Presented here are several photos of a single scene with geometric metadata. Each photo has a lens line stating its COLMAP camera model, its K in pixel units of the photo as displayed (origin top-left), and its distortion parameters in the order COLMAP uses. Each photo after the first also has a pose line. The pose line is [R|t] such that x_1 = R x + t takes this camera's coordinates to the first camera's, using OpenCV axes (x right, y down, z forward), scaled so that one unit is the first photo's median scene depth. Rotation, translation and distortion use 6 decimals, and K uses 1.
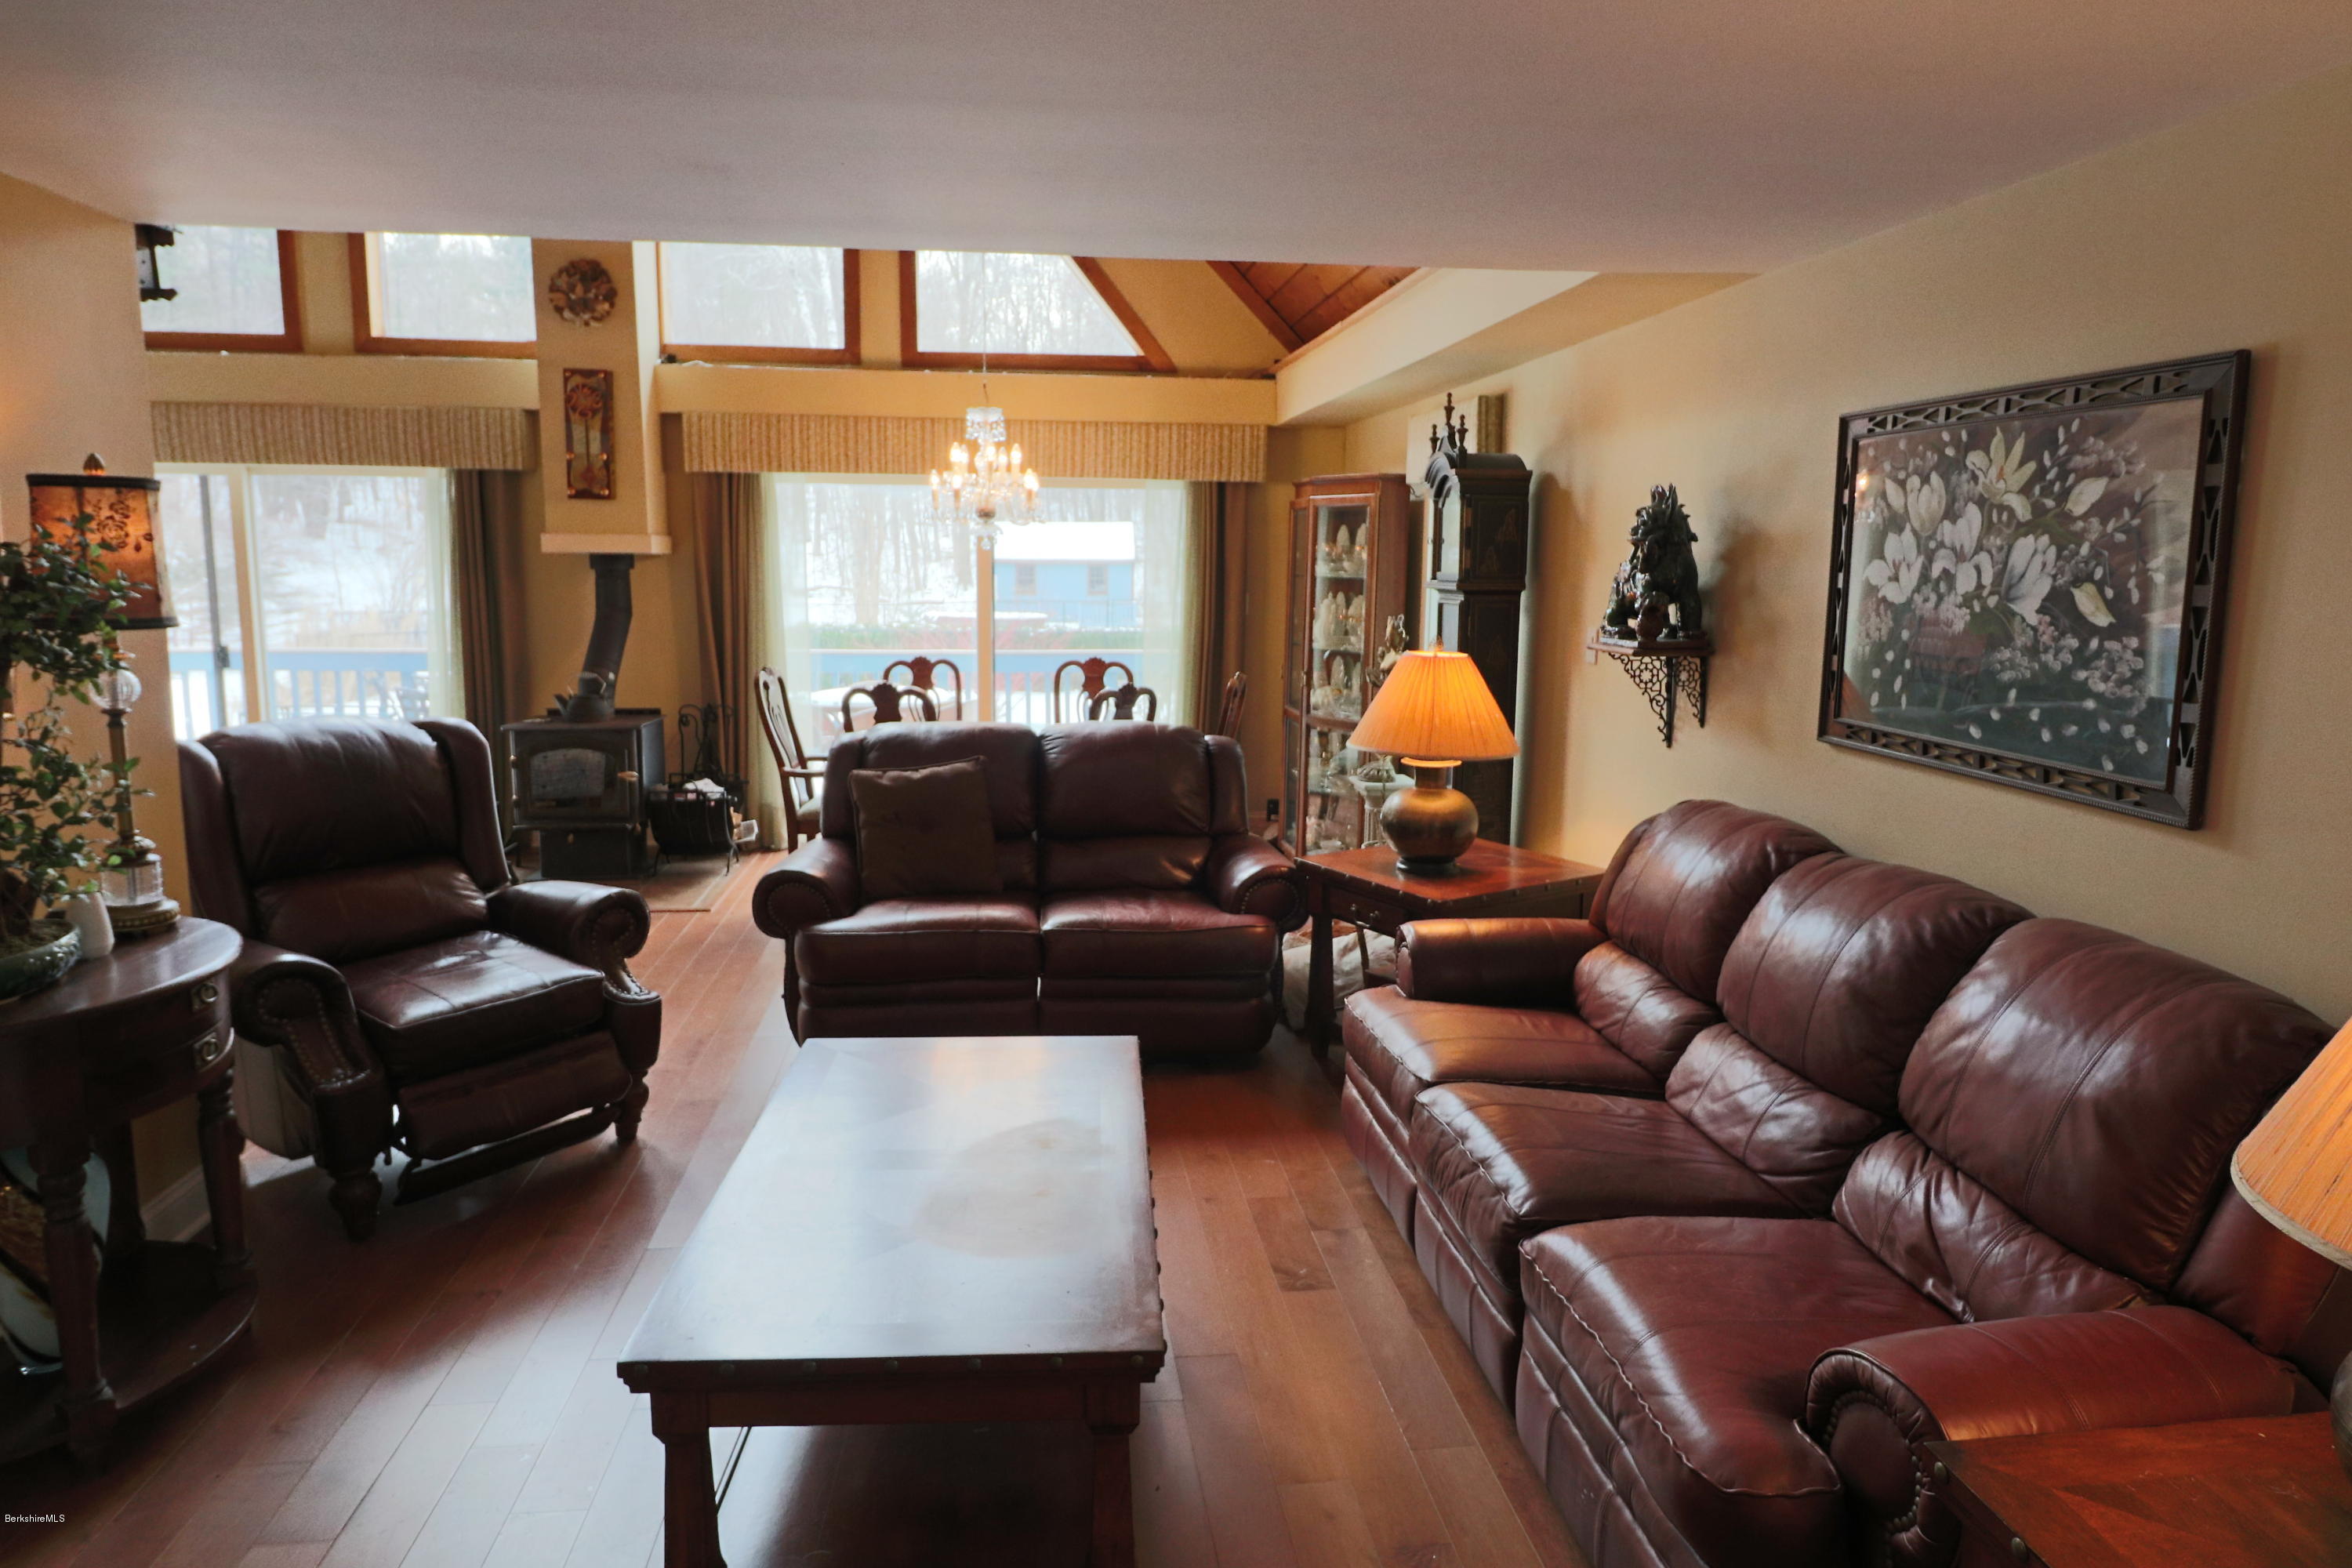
lens RADIAL K [[1385.5, 0, 1180.1], [0, 1385.5, 797.2], [0, 0, 1]] dist [-0.032540, -0.000883]
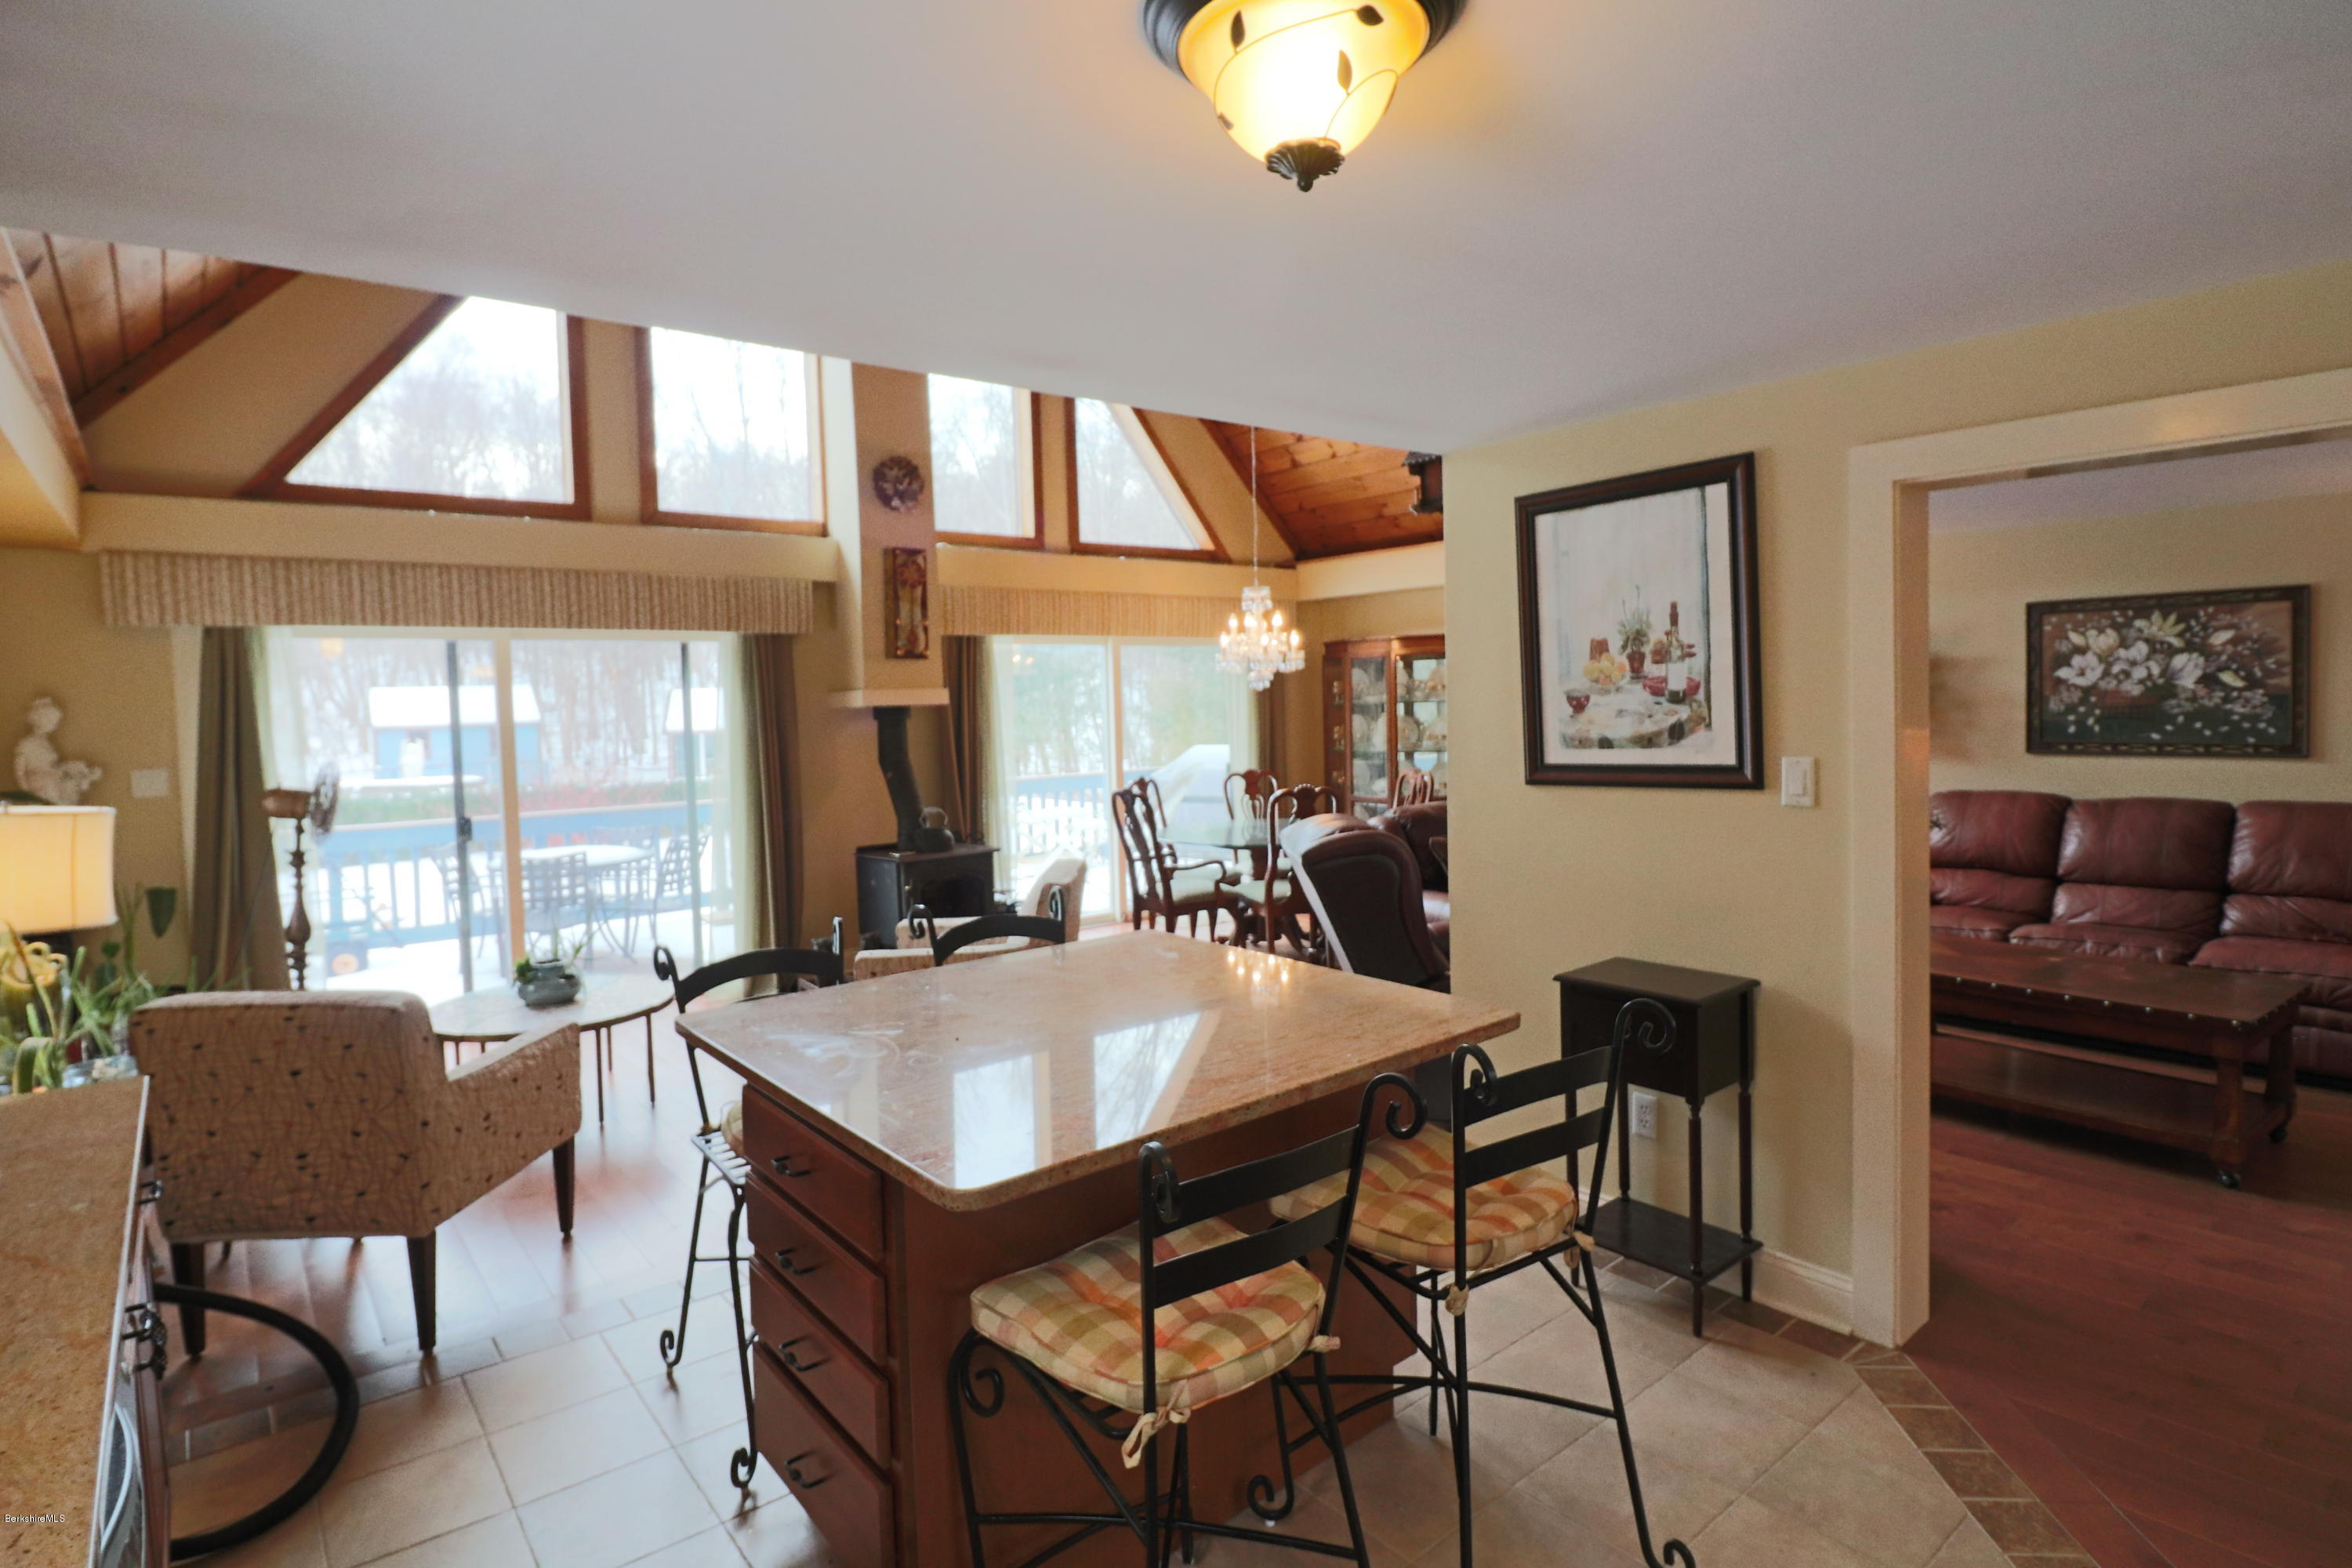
lens RADIAL K [[1212.1, 0, 1167.5], [0, 1212.1, 760.9], [0, 0, 1]] dist [-0.004990, -0.009671]
pose [[0.854531, -0.062811, 0.515589, -0.783140], [0.126475, 0.987945, -0.089264, -0.014556], [-0.503767, 0.141488, 0.852174, 0.039909]]
